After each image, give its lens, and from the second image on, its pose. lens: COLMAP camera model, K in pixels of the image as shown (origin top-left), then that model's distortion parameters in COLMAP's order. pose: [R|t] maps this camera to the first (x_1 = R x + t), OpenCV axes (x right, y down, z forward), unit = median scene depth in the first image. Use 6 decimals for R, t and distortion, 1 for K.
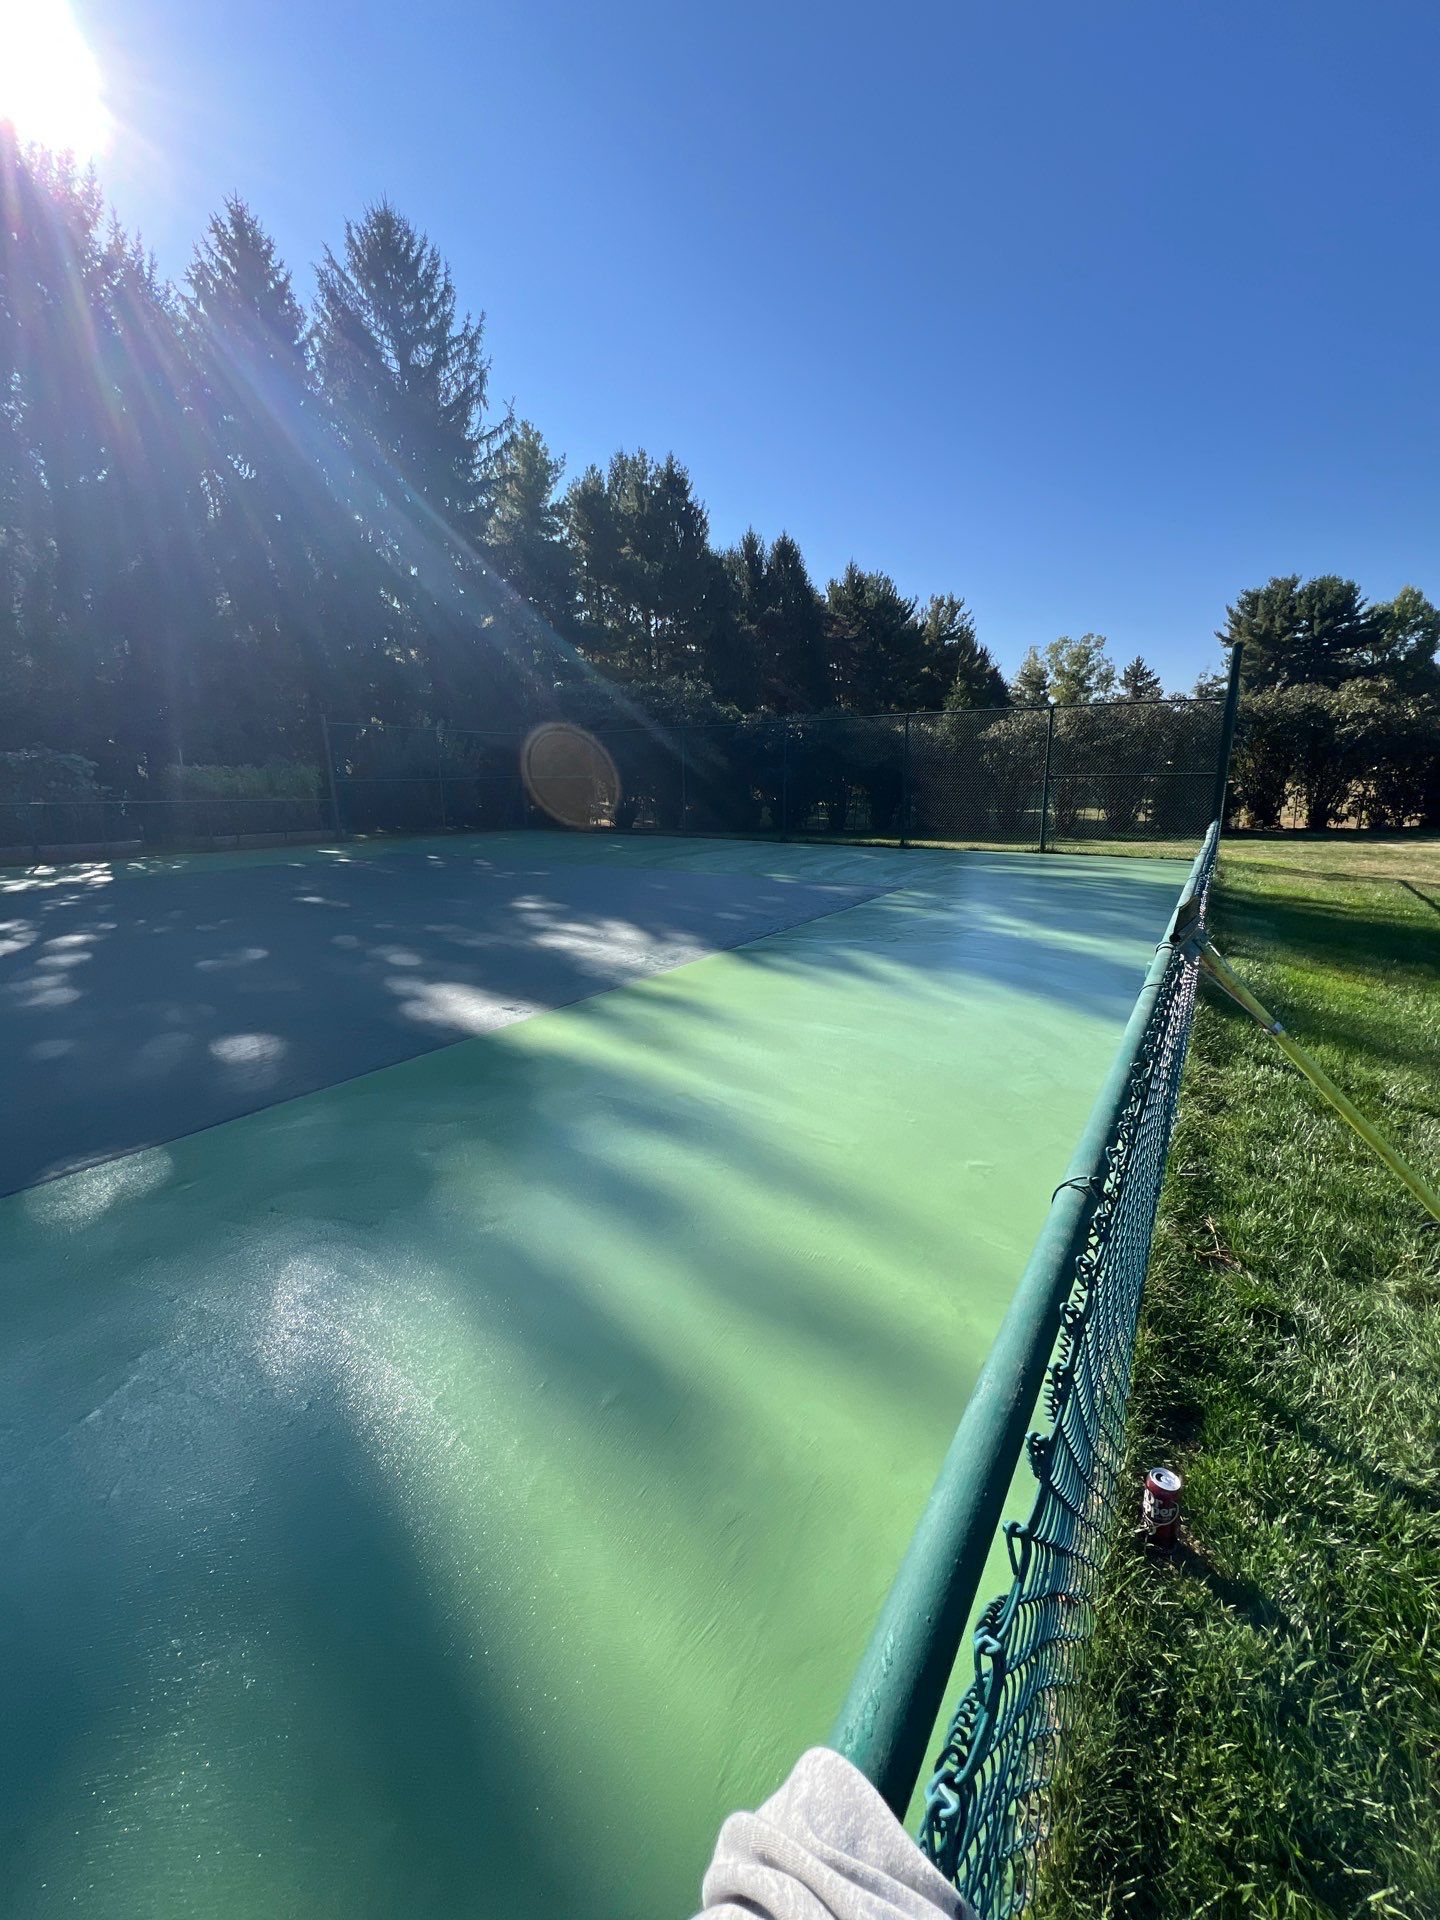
lens RADIAL K [[774.2, 0, 720.0], [0, 774.2, 960.0], [0, 0, 1]] dist [-0.001276, 0.000254]
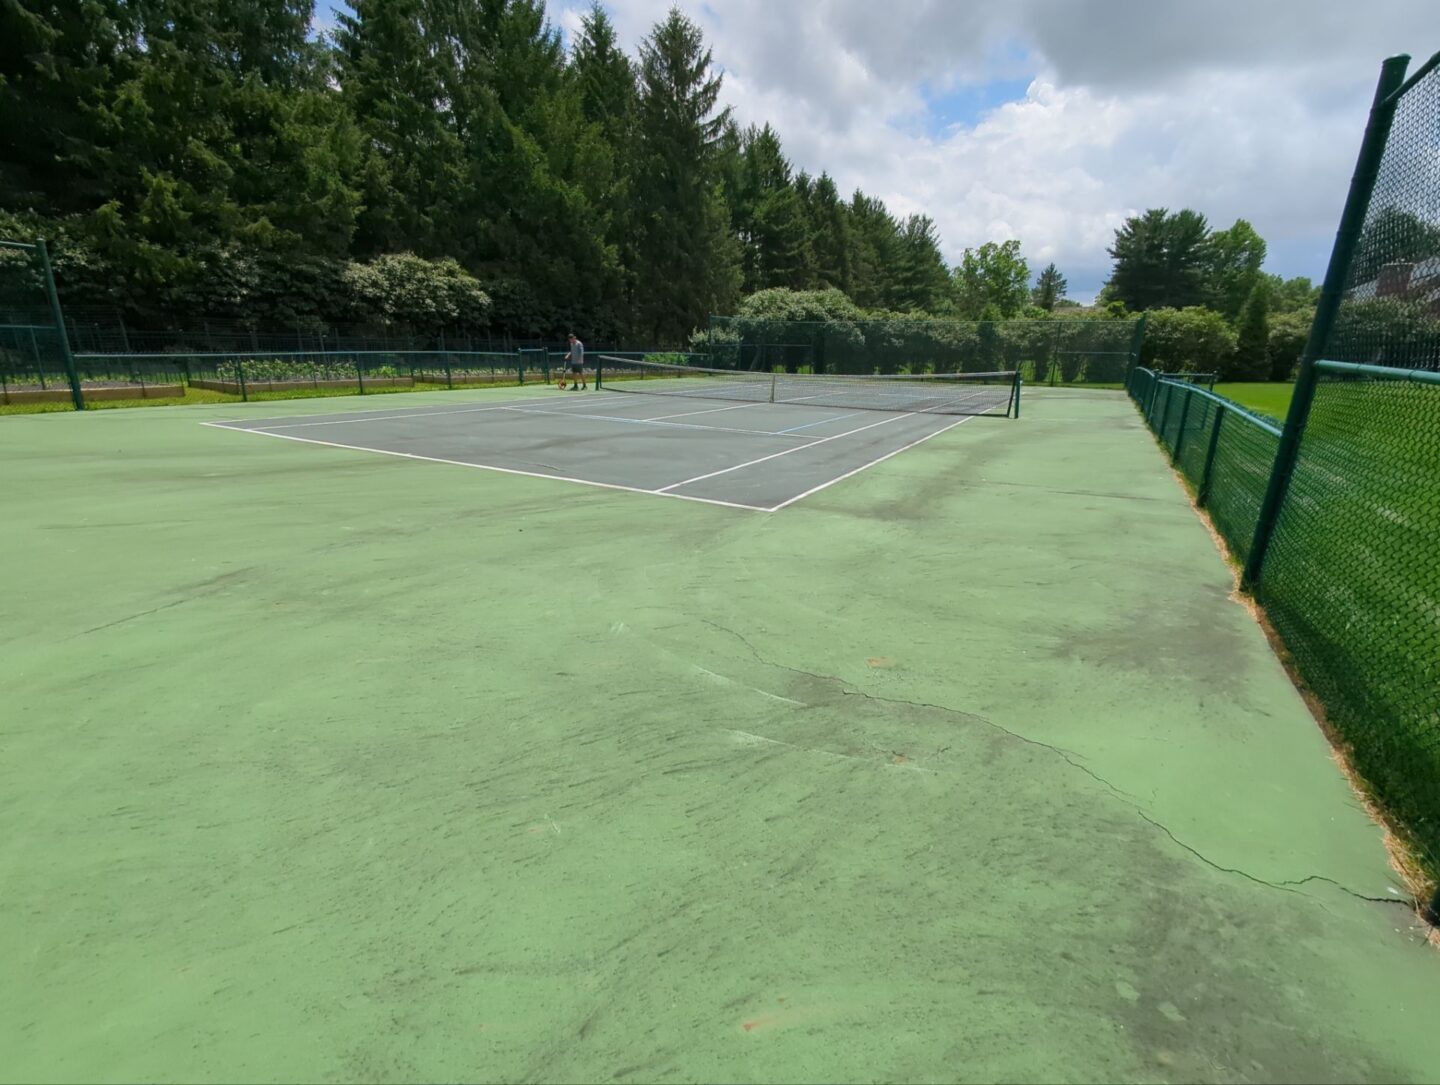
lens RADIAL K [[674.1, 0, 720.0], [0, 674.1, 542.5], [0, 0, 1]] dist [-0.001987, 0.000022]
pose [[0.997302, 0.002078, 0.073384, -0.137923], [-0.005854, 0.998667, 0.051278, 0.045092], [-0.073179, -0.051569, 0.995985, -0.175407]]
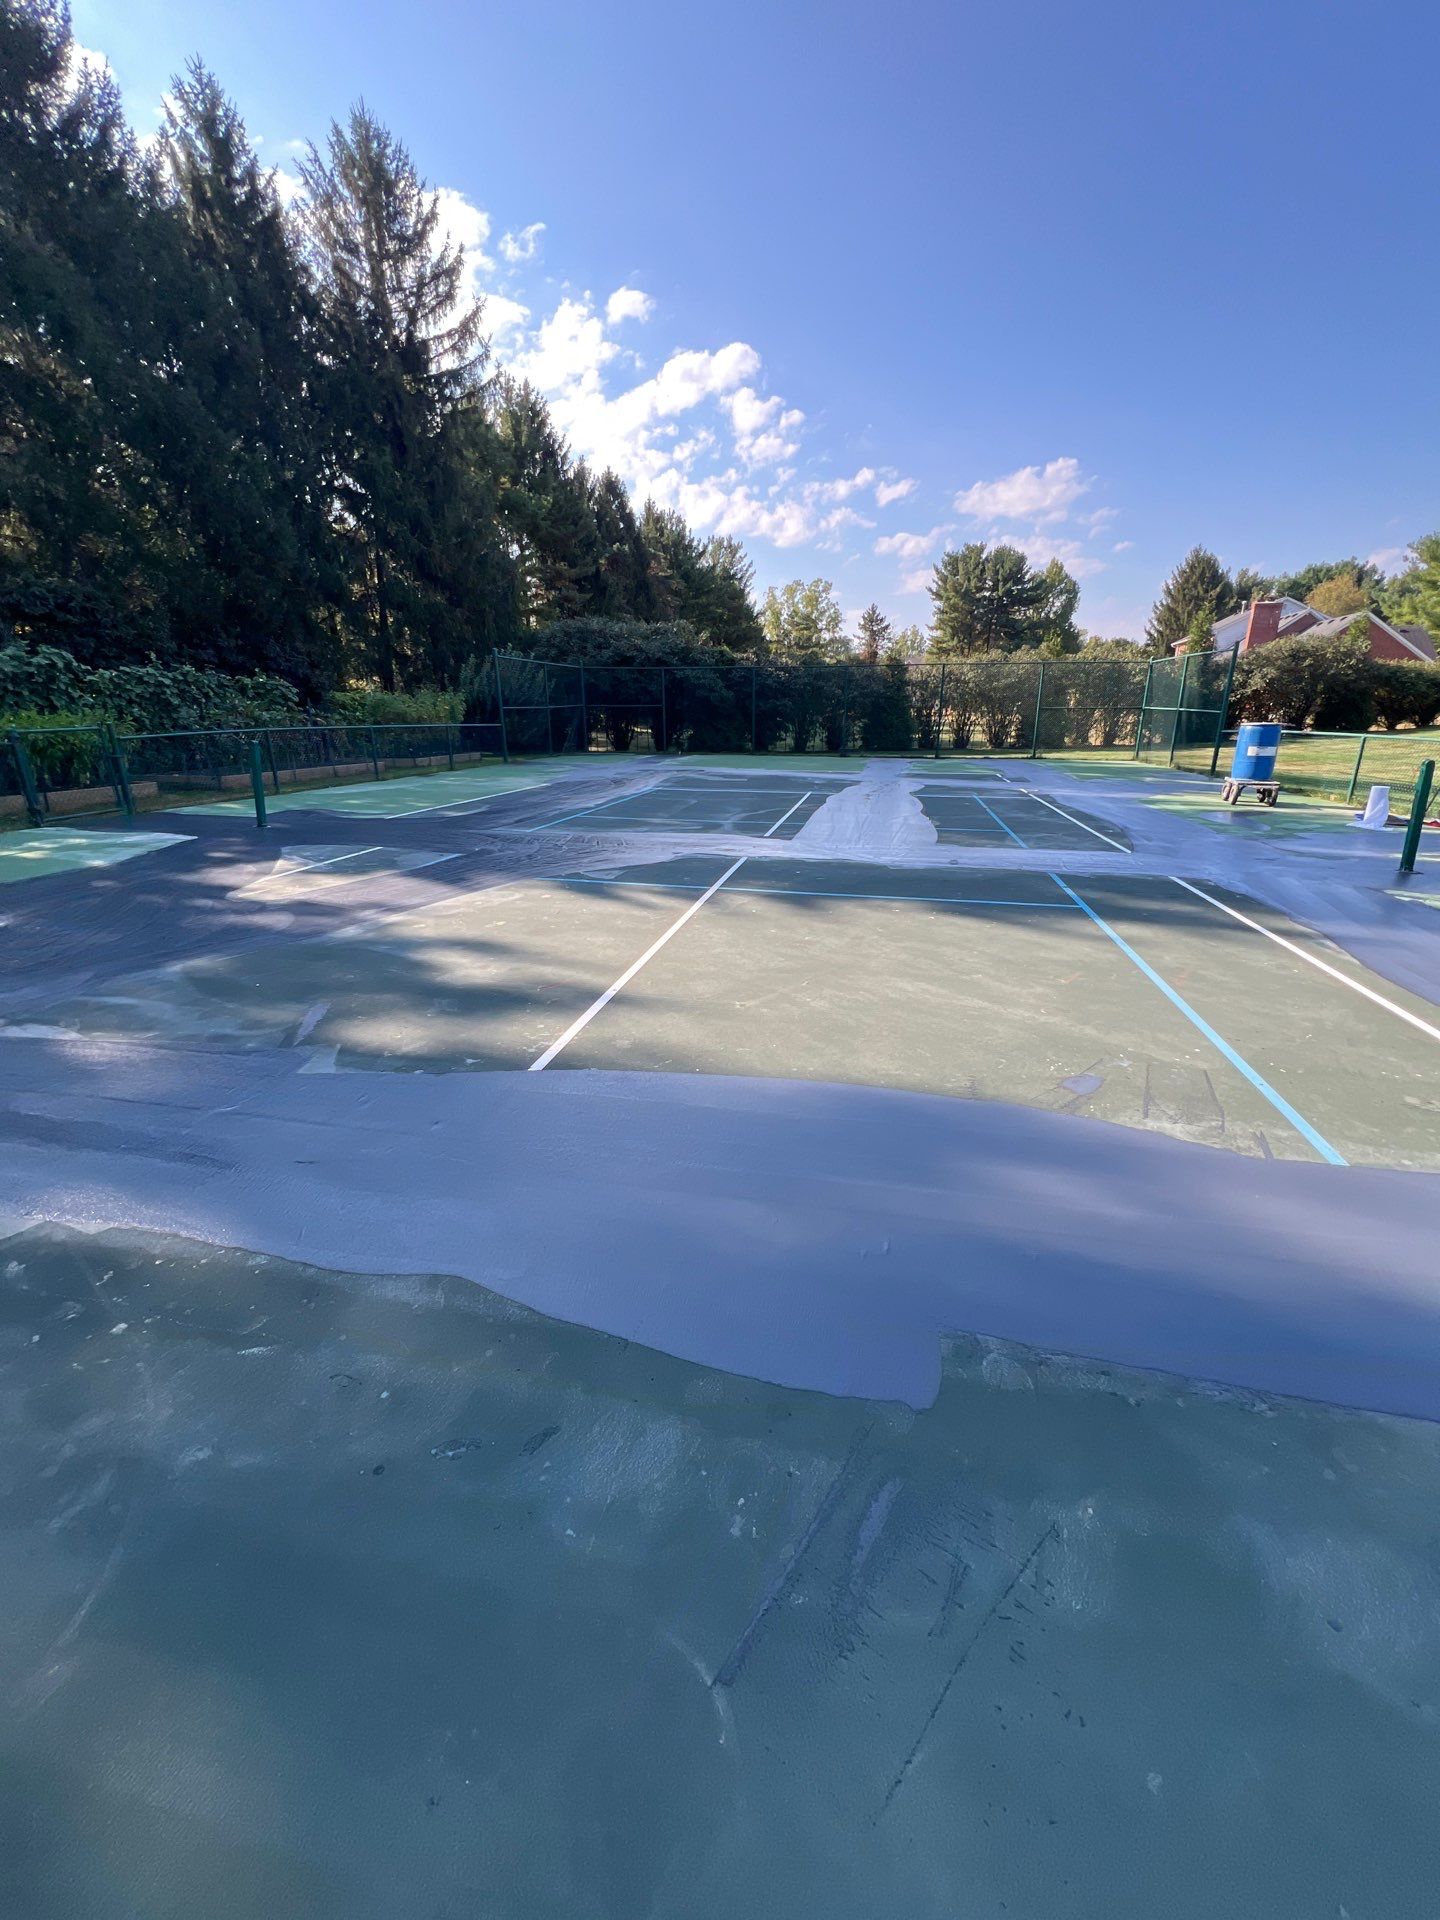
lens RADIAL K [[774.2, 0, 720.0], [0, 774.2, 960.0], [0, 0, 1]] dist [-0.001276, 0.000254]
pose [[0.932435, -0.104904, 0.345776, -0.144163], [0.076122, 0.992482, 0.095834, 0.012655], [-0.353230, -0.063038, 0.933410, -0.047079]]
